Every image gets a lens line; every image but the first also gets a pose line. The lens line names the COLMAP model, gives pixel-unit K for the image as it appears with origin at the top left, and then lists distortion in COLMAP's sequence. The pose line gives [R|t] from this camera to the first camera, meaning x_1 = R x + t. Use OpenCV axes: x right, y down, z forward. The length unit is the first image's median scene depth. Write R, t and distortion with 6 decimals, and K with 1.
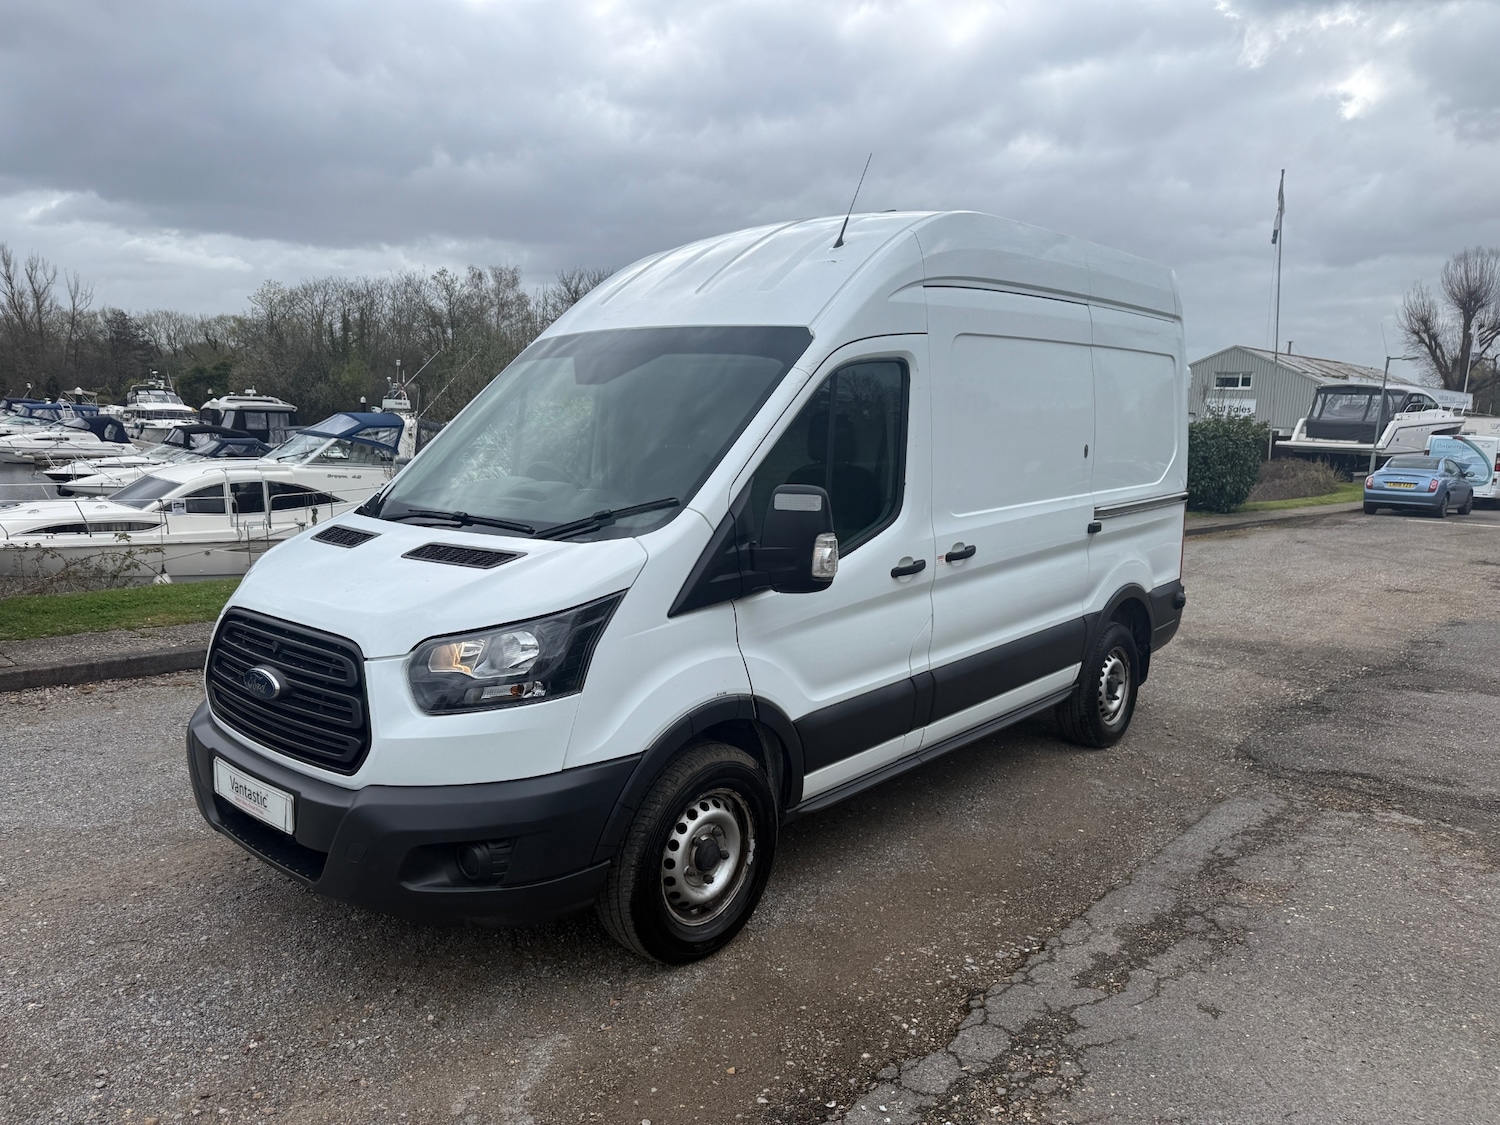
lens RADIAL K [[1051.6, 0, 749.8], [0, 1051.6, 560.5], [0, 0, 1]] dist [0.022543, -0.031965]
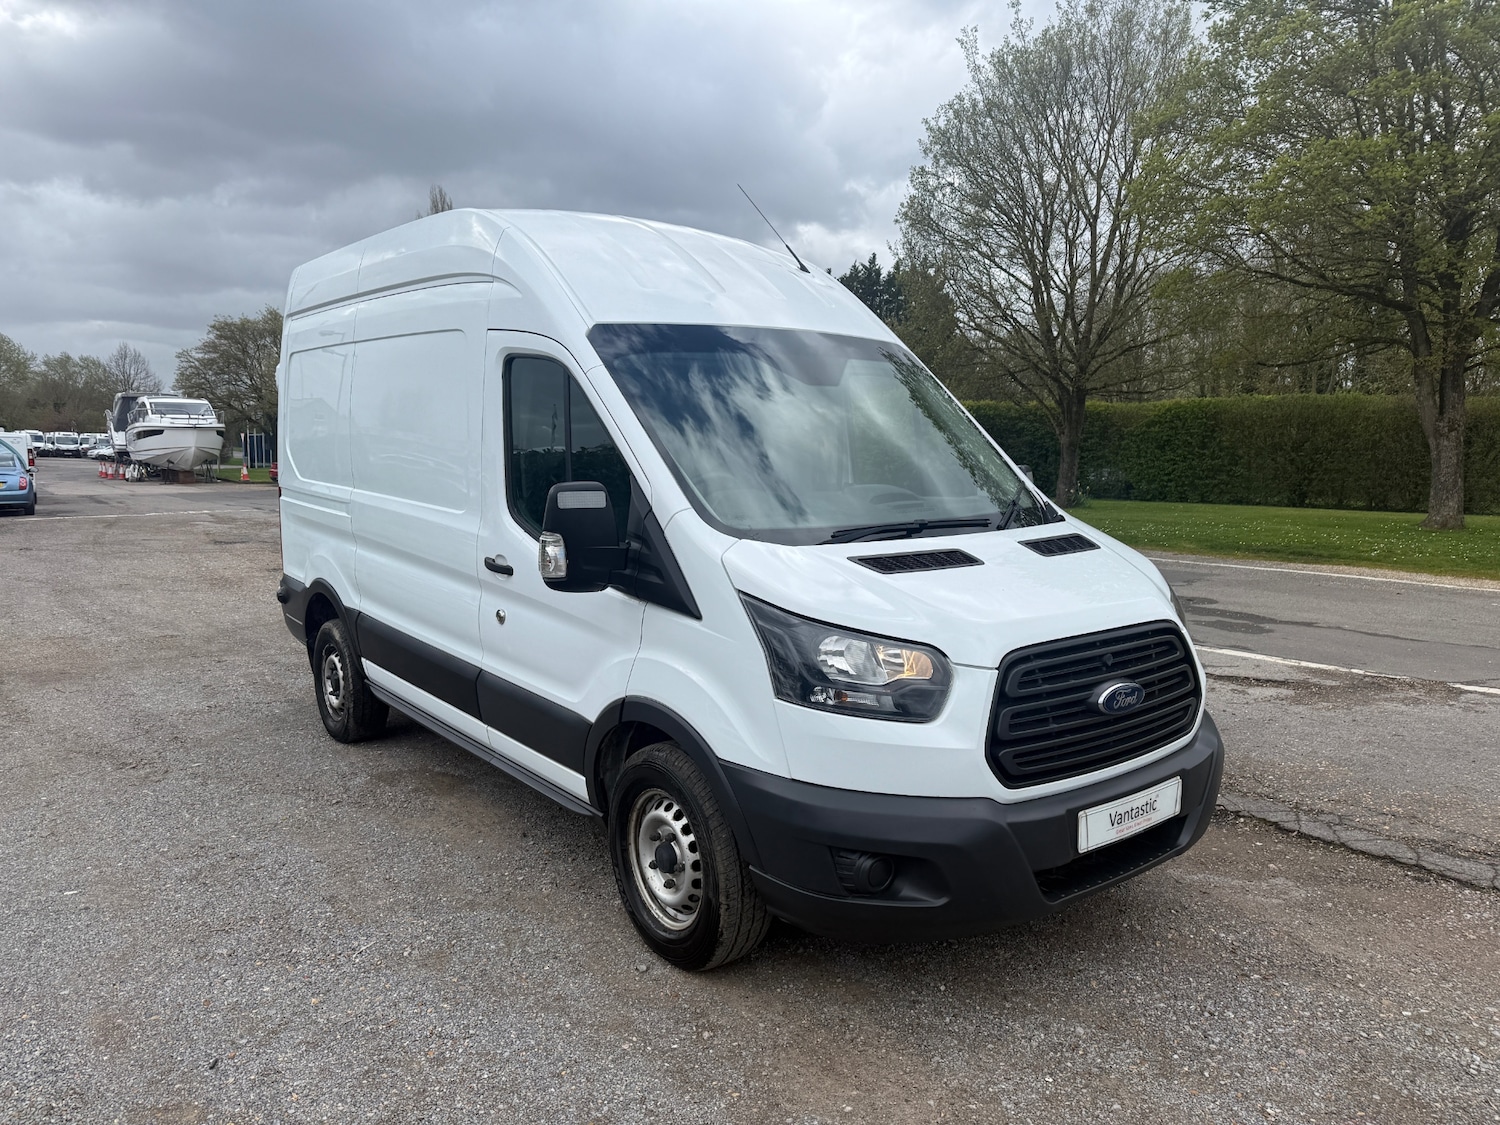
lens RADIAL K [[1051.6, 0, 734.6], [0, 1051.6, 589.1], [0, 0, 1]] dist [0.022543, -0.031965]
pose [[0.200222, -0.167352, 0.965352, -1.209773], [0.137500, 0.980352, 0.141433, -0.137327], [-0.970054, 0.104418, 0.219299, 0.945421]]
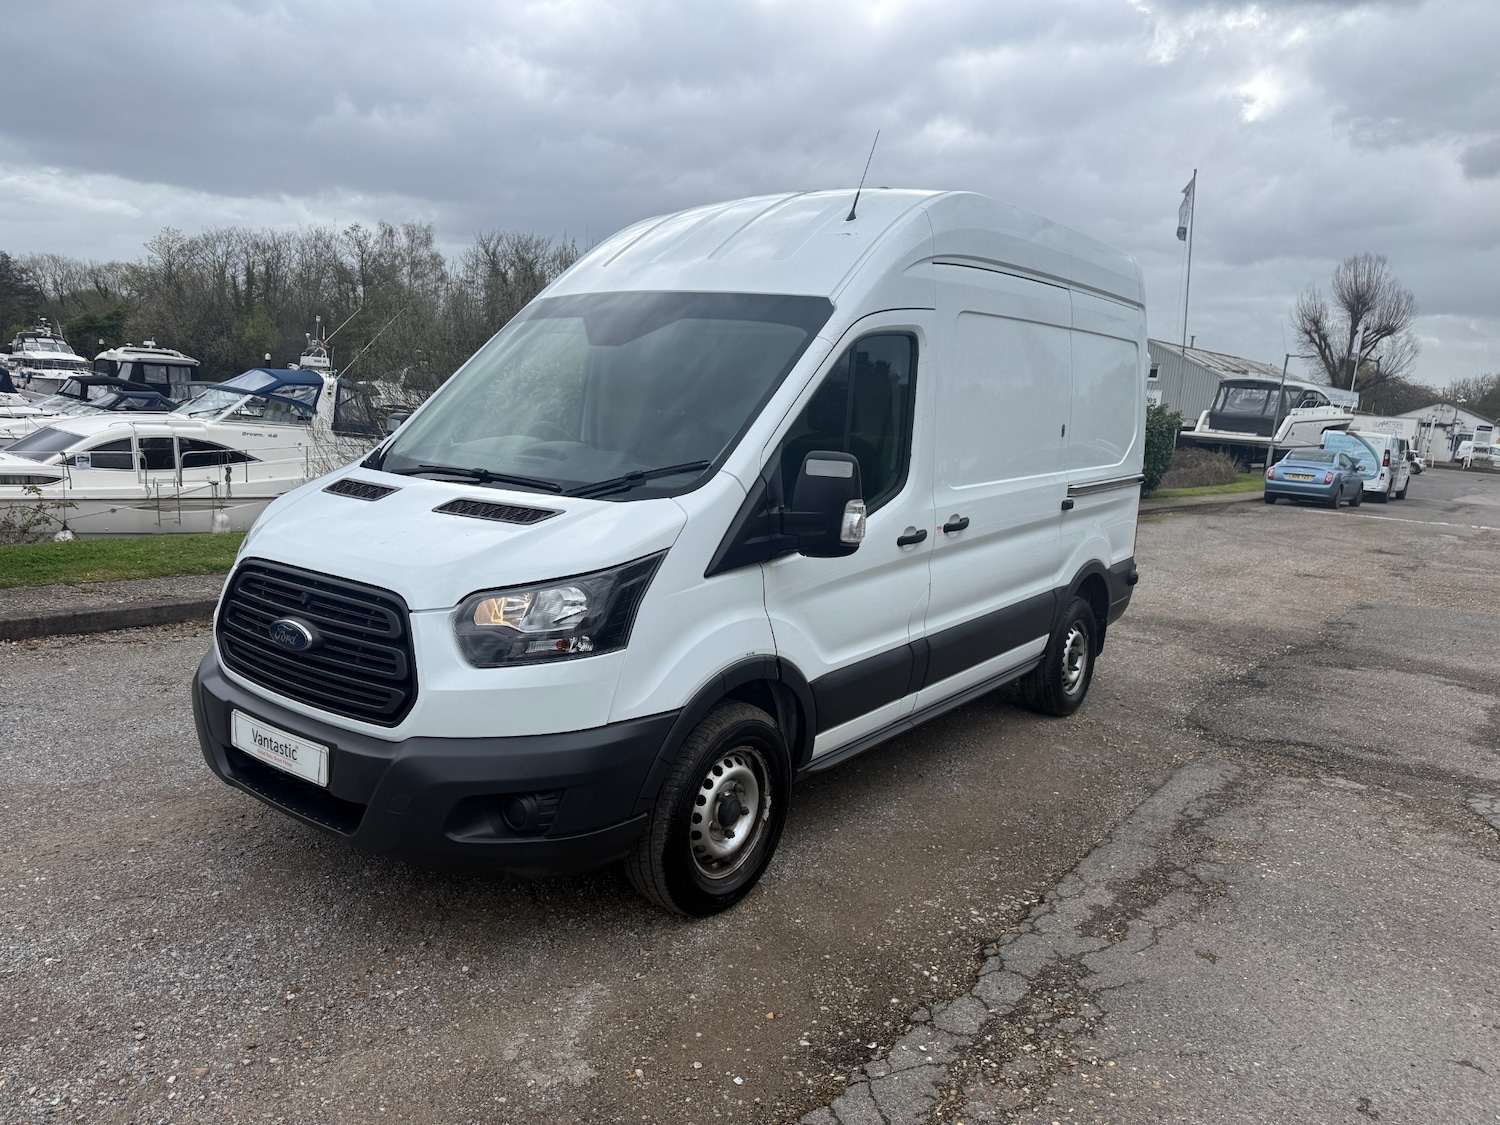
lens RADIAL K [[1051.6, 0, 746.6], [0, 1051.6, 556.8], [0, 0, 1]] dist [0.022543, -0.031965]
pose [[0.996285, 0.023568, 0.082828, -0.102324], [-0.025271, 0.999489, 0.019570, 0.011308], [-0.082324, -0.021590, 0.996372, -0.012850]]
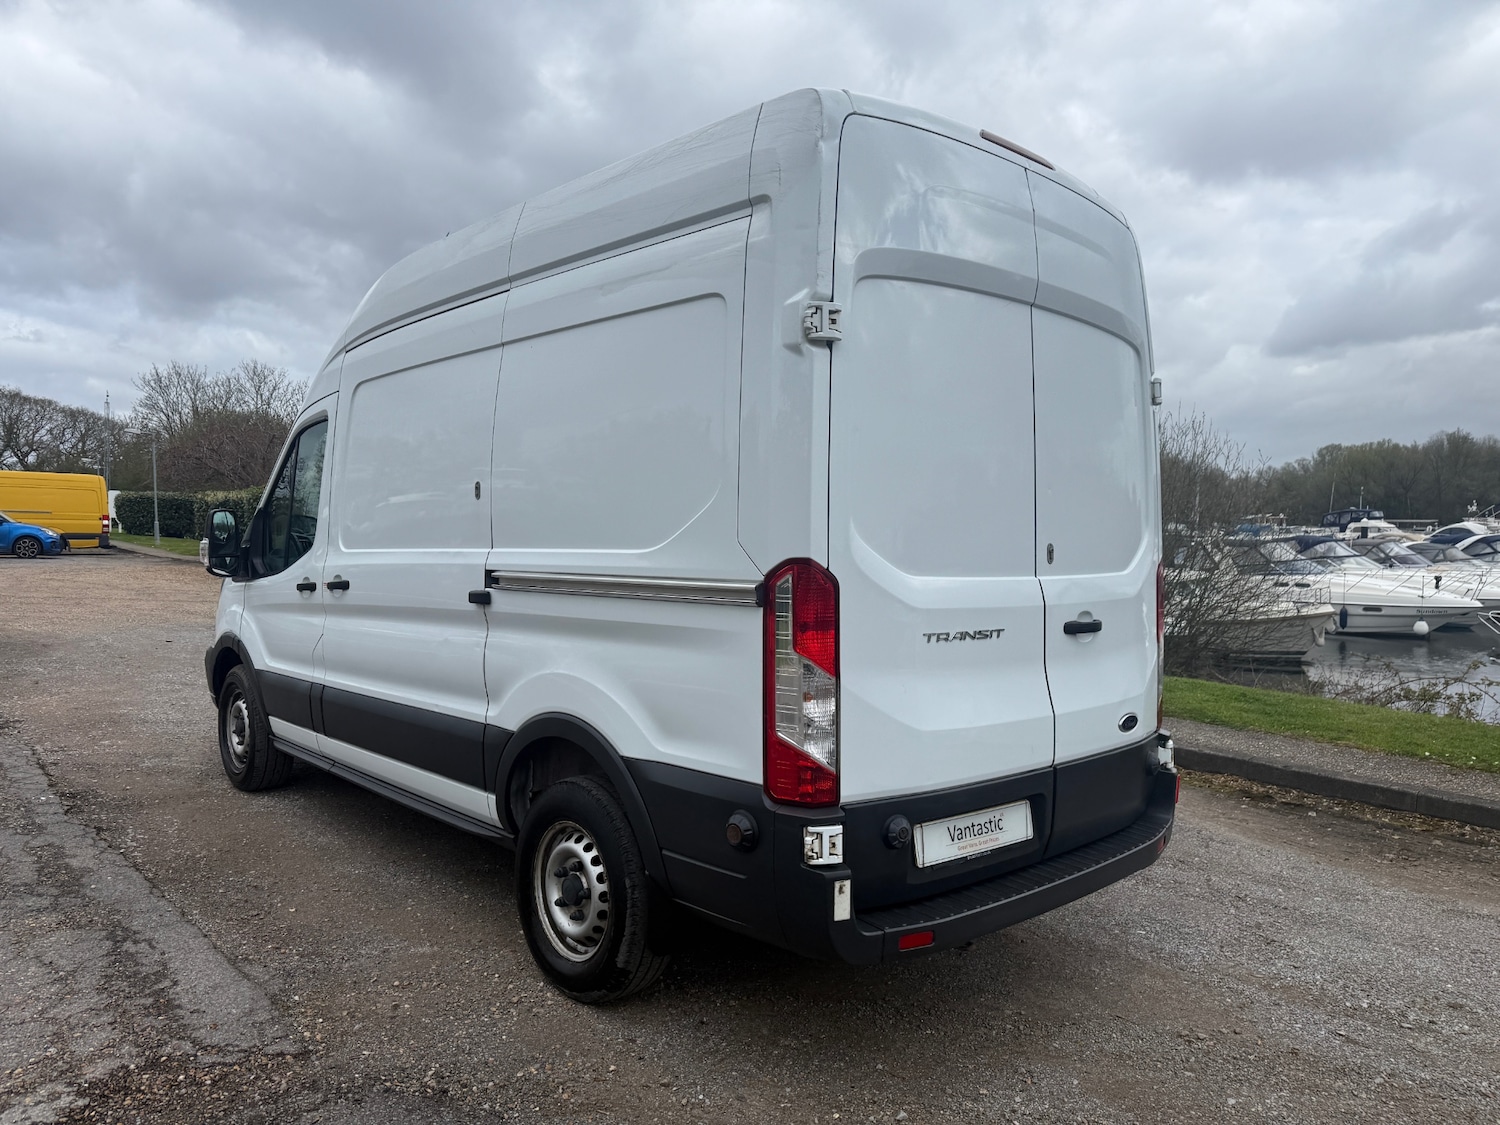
lens RADIAL K [[1051.6, 0, 739.5], [0, 1051.6, 573.8], [0, 0, 1]] dist [0.022543, -0.031965]
pose [[-0.109688, 0.018839, -0.993788, 1.410350], [-0.155752, 0.987143, 0.035904, -0.138564], [0.981687, 0.158723, -0.105343, 1.739367]]
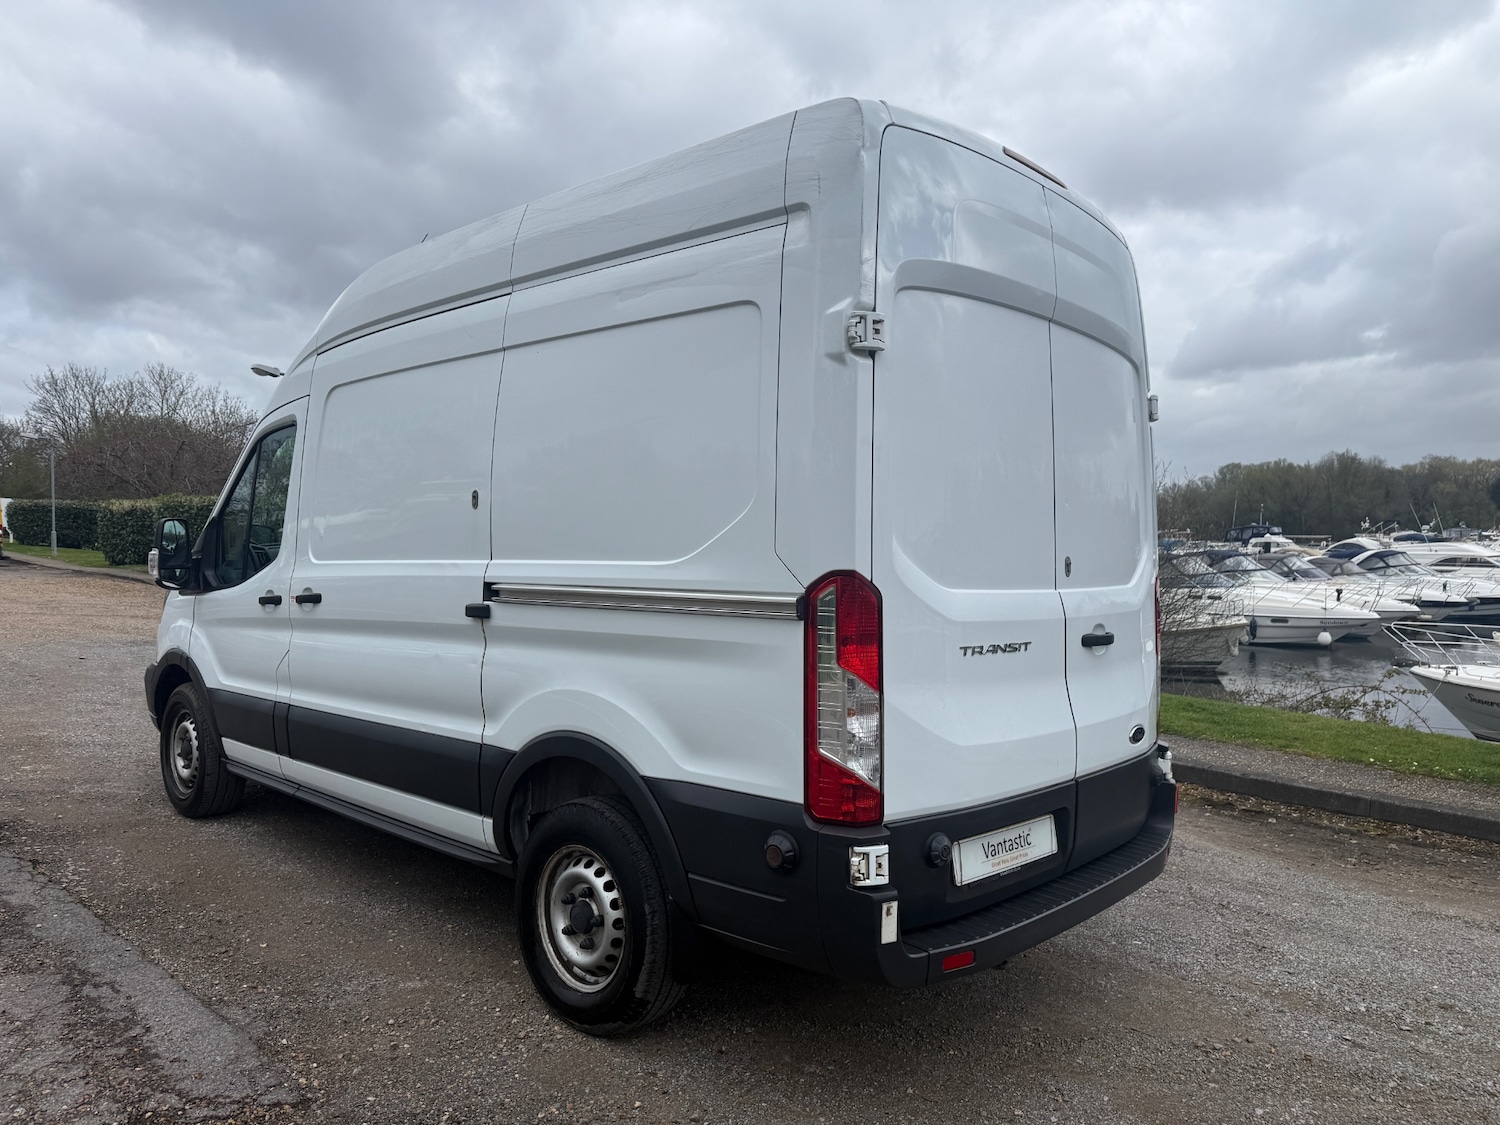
lens RADIAL K [[1051.6, 0, 758.2], [0, 1051.6, 561.4], [0, 0, 1]] dist [0.022543, -0.031965]
pose [[-0.021637, -0.005169, -0.999753, 1.397150], [-0.158692, 0.987327, -0.001670, -0.126005], [0.987091, 0.158617, -0.022183, 1.662554]]
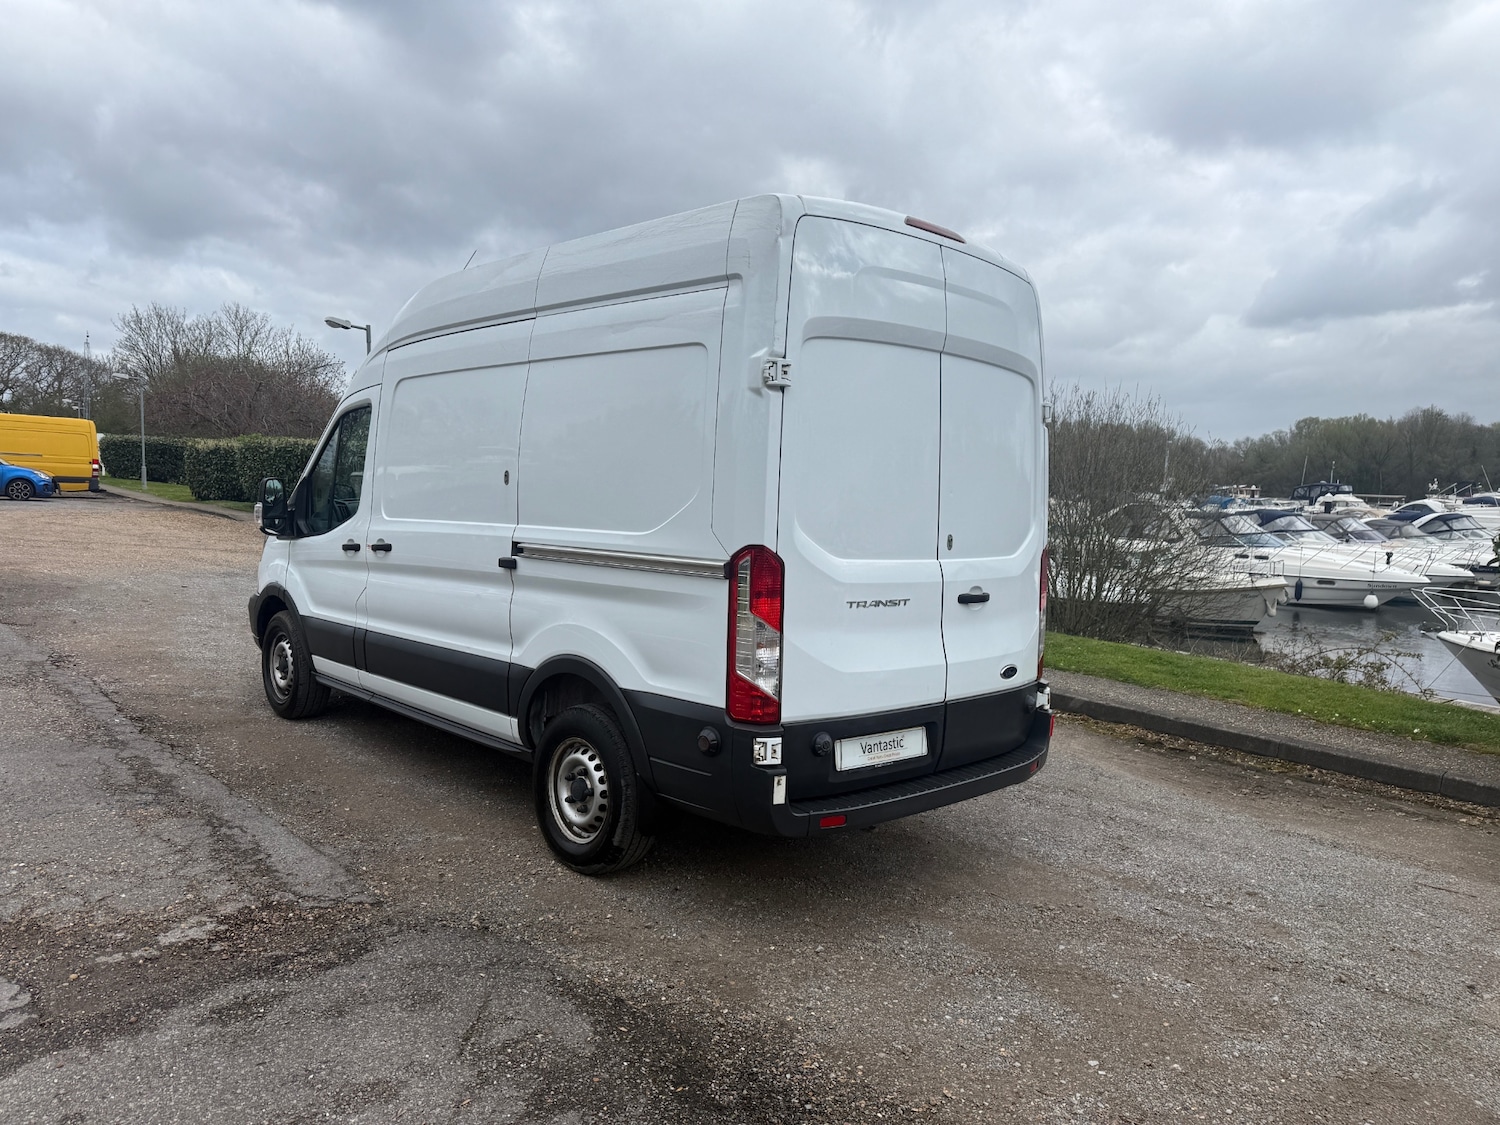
lens RADIAL K [[1051.6, 0, 735.3], [0, 1051.6, 572.1], [0, 0, 1]] dist [0.022543, -0.031965]
pose [[-0.092801, 0.055132, -0.994157, 1.672416], [-0.181191, 0.980859, 0.071308, -0.170652], [0.979060, 0.186749, -0.081036, 1.767440]]
